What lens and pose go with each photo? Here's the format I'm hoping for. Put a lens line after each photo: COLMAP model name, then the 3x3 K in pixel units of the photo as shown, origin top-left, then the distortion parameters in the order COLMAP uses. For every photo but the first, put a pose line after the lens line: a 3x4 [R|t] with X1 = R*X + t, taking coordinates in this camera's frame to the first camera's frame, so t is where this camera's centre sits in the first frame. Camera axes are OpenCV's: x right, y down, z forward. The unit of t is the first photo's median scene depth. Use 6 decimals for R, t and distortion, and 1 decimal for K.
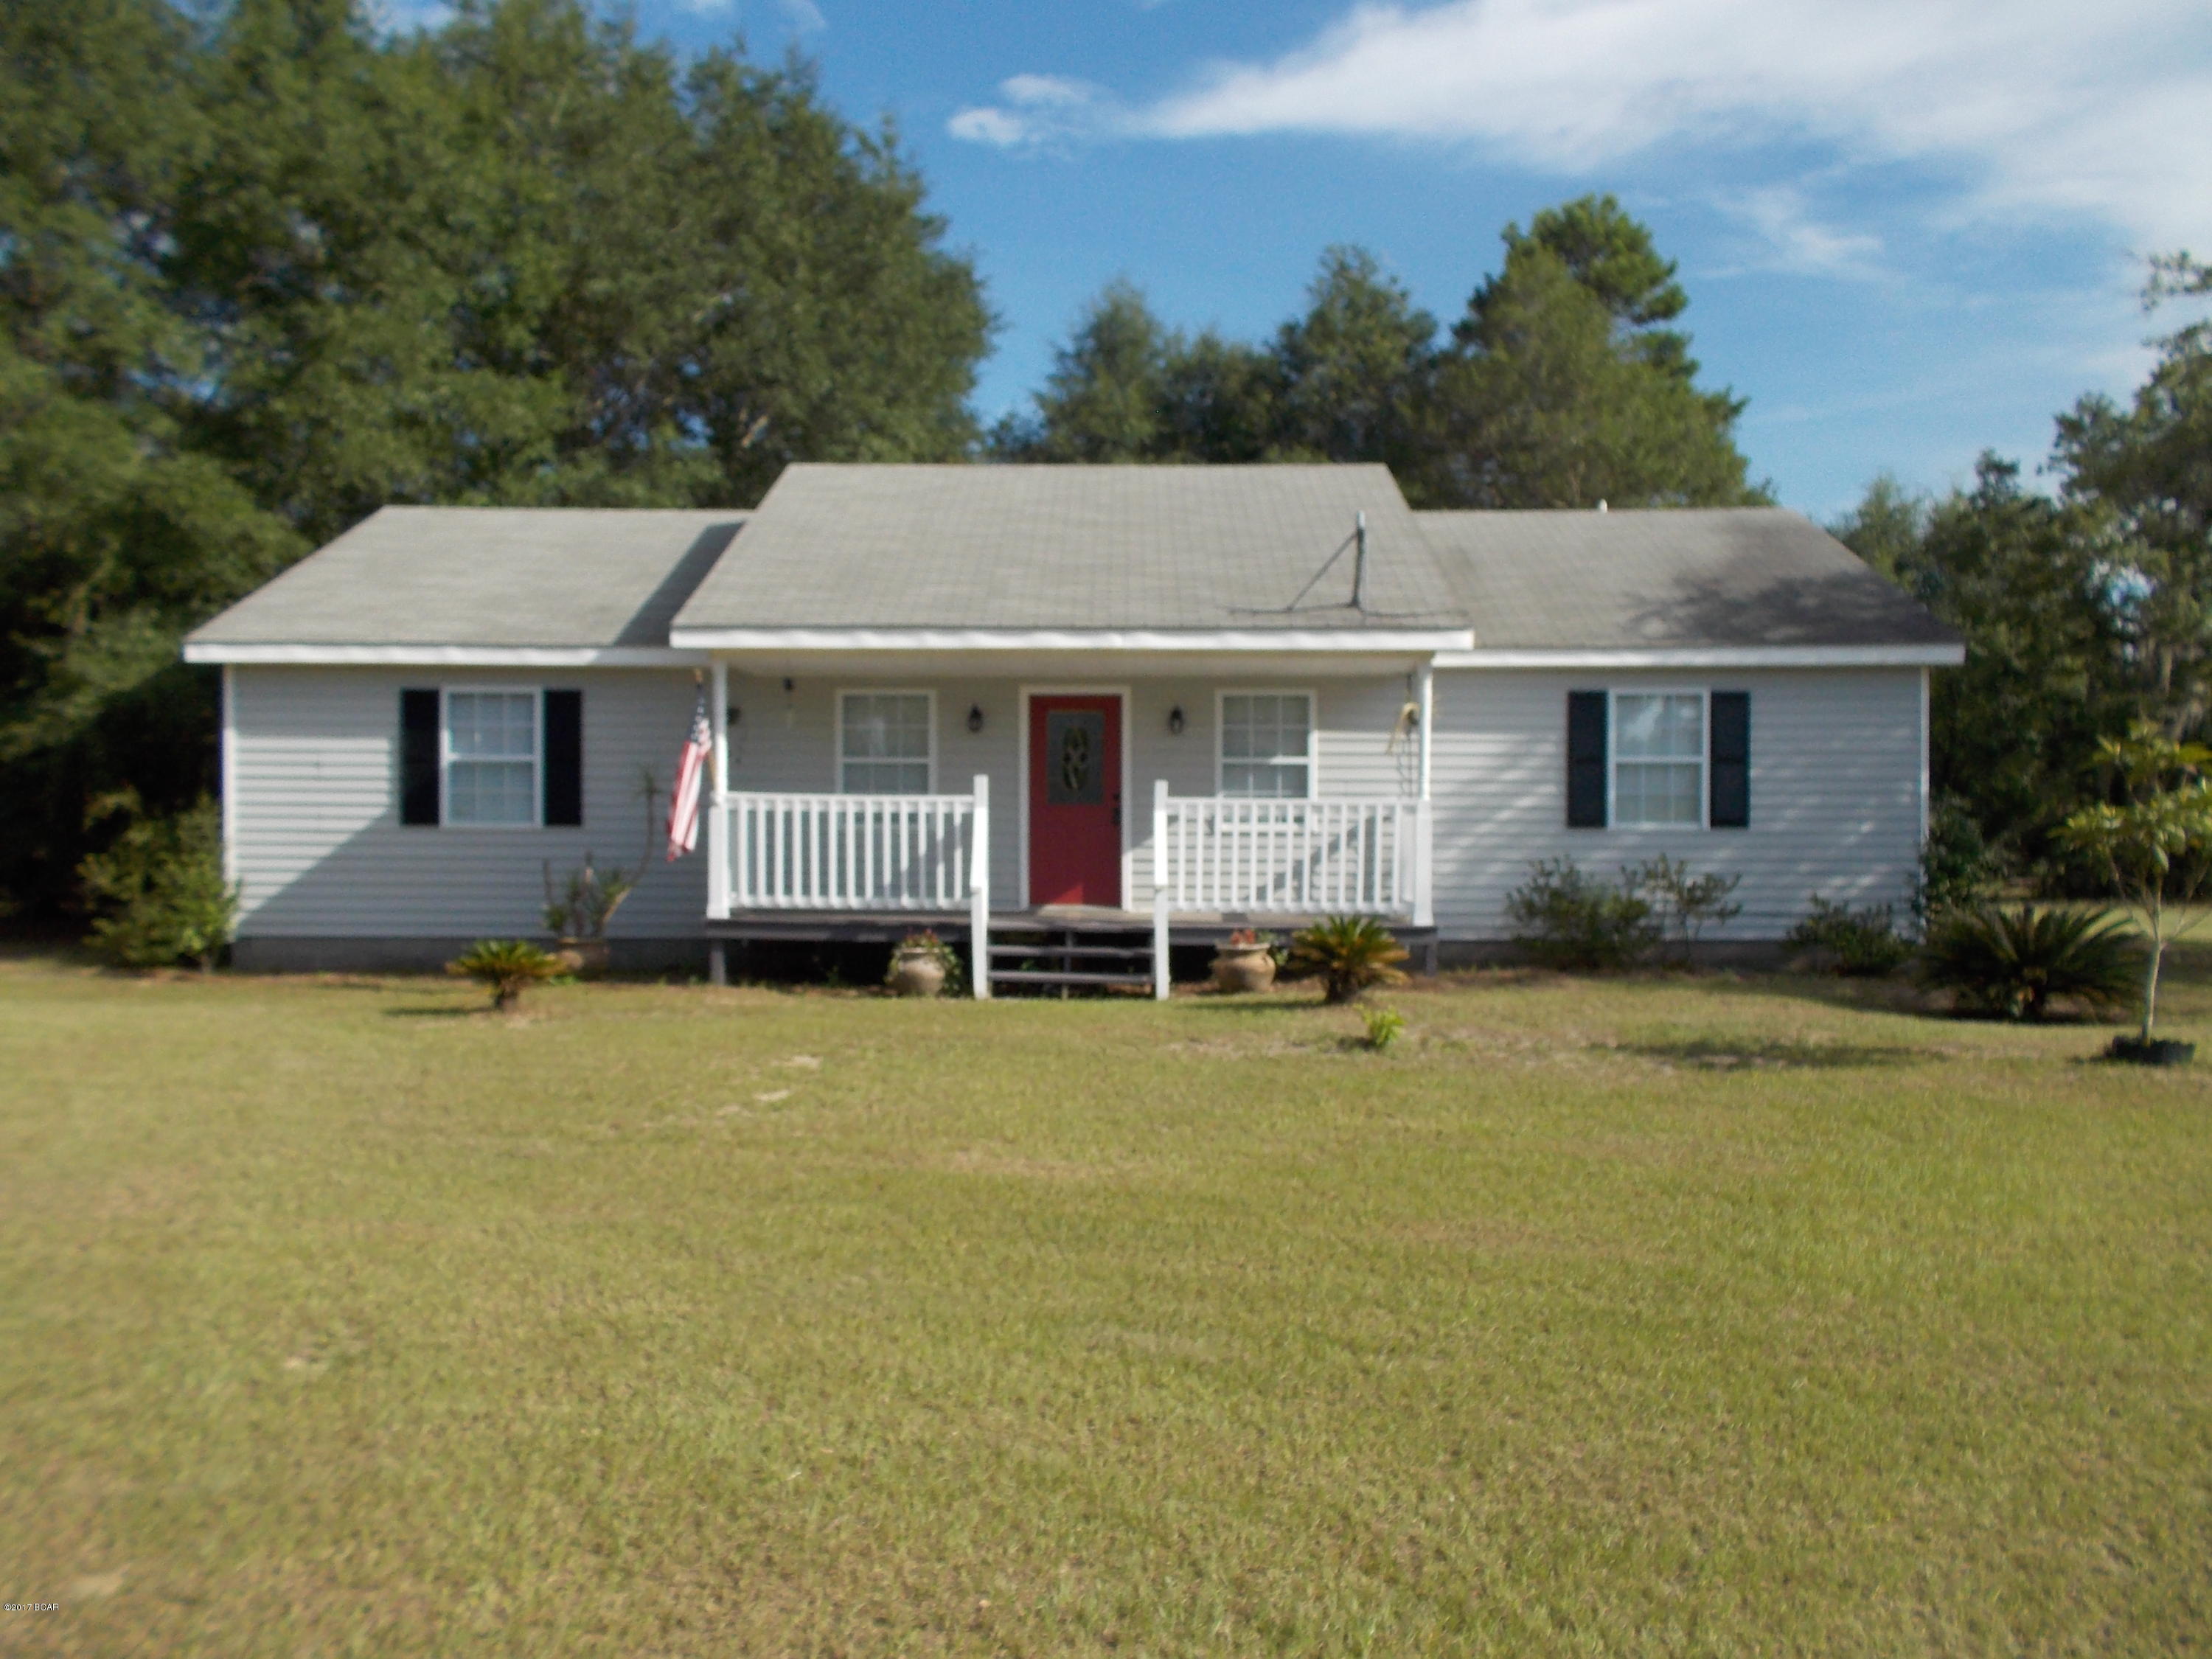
lens RADIAL K [[1919.4, 0, 1109.7], [0, 1919.4, 838.0], [0, 0, 1]] dist [0.101665, -0.187980]
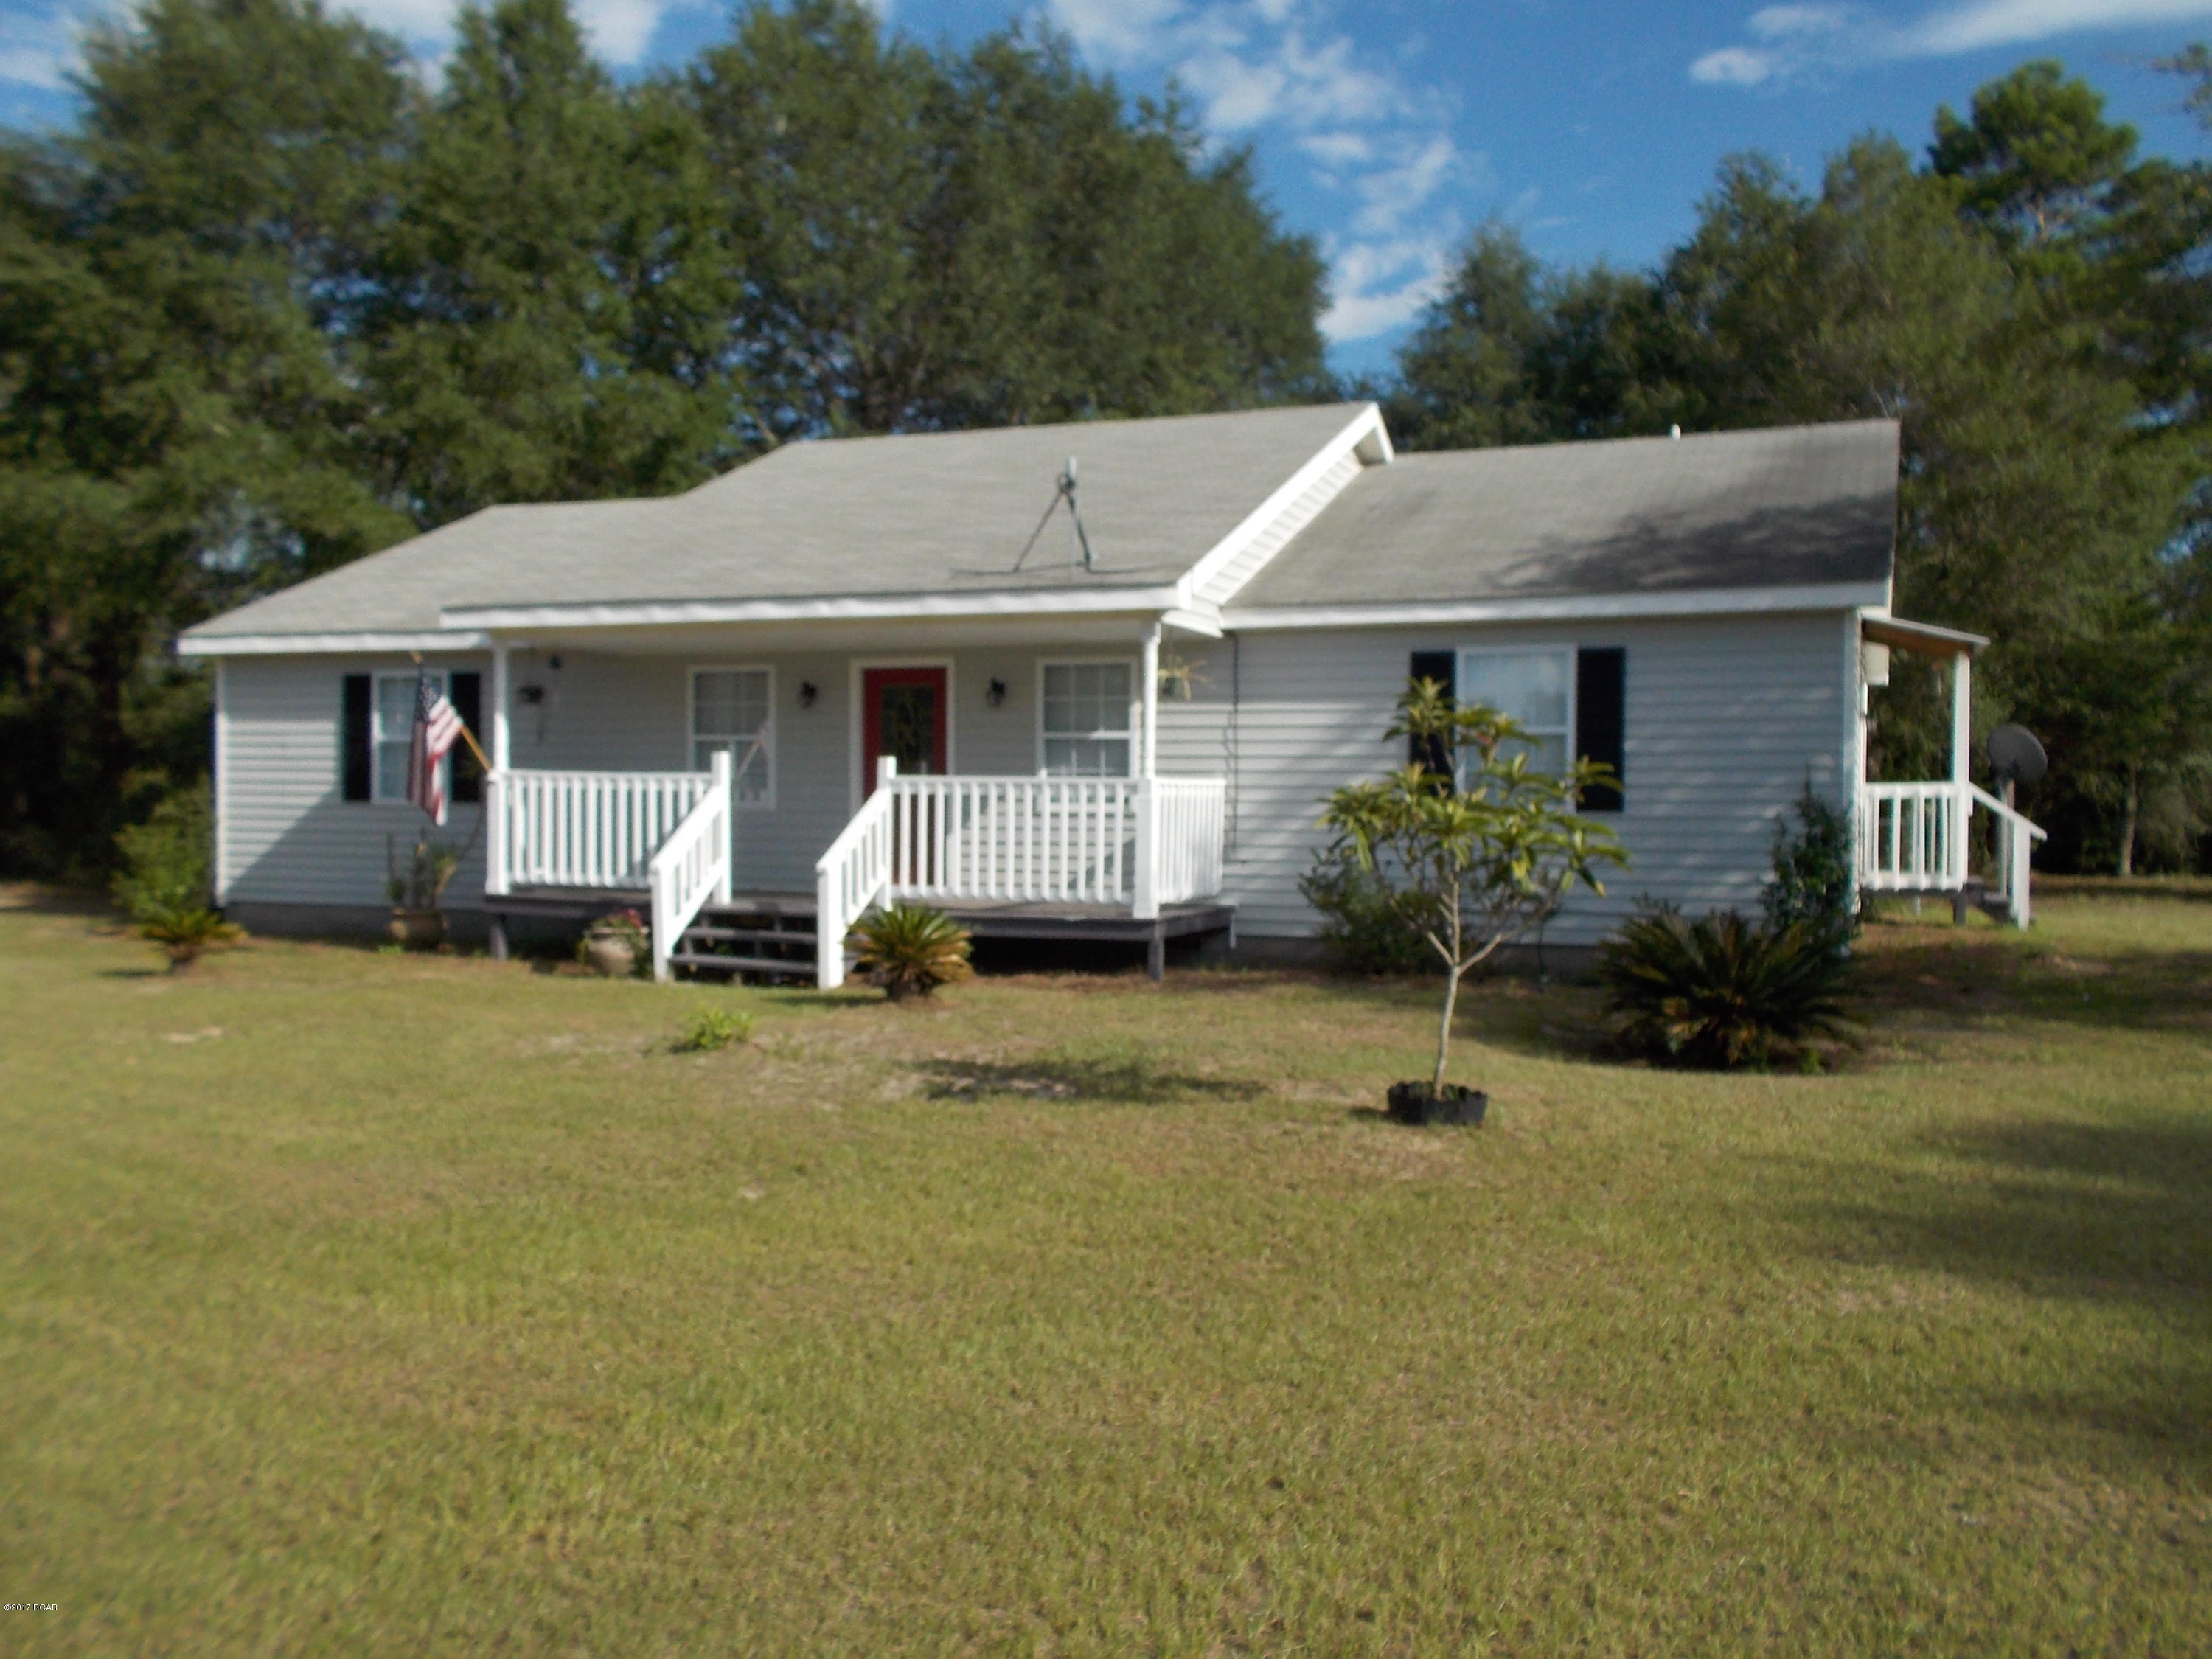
lens RADIAL K [[1919.4, 0, 1109.7], [0, 1919.4, 838.0], [0, 0, 1]] dist [0.101665, -0.187980]
pose [[0.931521, 0.011191, -0.363515, 0.426416], [-0.007331, 0.999901, 0.011996, -0.002217], [0.363613, -0.008510, 0.931511, 0.147329]]
